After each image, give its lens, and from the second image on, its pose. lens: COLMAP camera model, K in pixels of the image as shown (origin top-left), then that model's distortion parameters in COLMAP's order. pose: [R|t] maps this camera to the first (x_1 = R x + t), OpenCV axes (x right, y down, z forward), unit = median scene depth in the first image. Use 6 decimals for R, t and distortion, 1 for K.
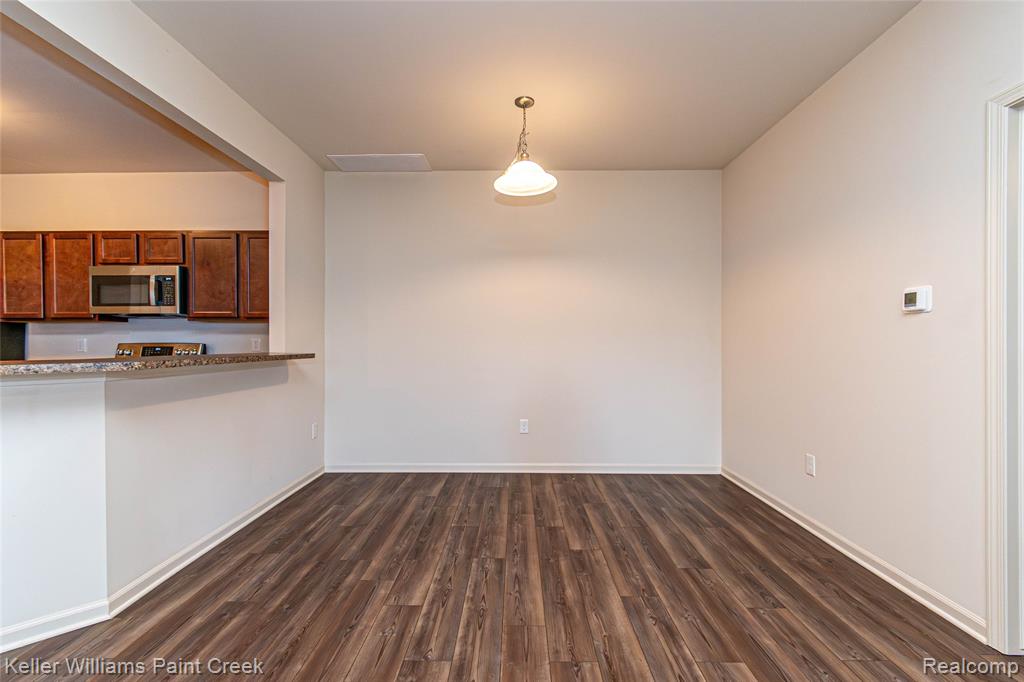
lens RADIAL K [[469.8, 0, 510.1], [0, 469.8, 343.6], [0, 0, 1]] dist [0.001069, 0.000437]
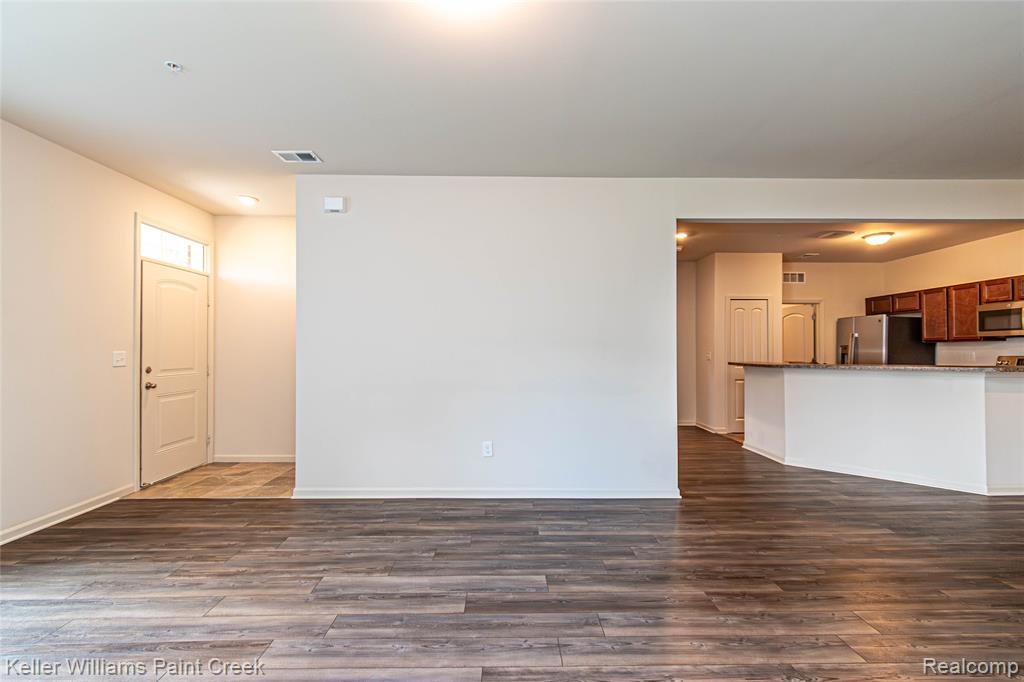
lens RADIAL K [[469.8, 0, 507.2], [0, 469.8, 343.9], [0, 0, 1]] dist [0.001069, 0.000437]
pose [[0.055171, -0.007850, -0.998446, 0.540693], [-0.006541, 0.999945, -0.008223, -0.016487], [0.998456, 0.006984, 0.055116, -0.600148]]
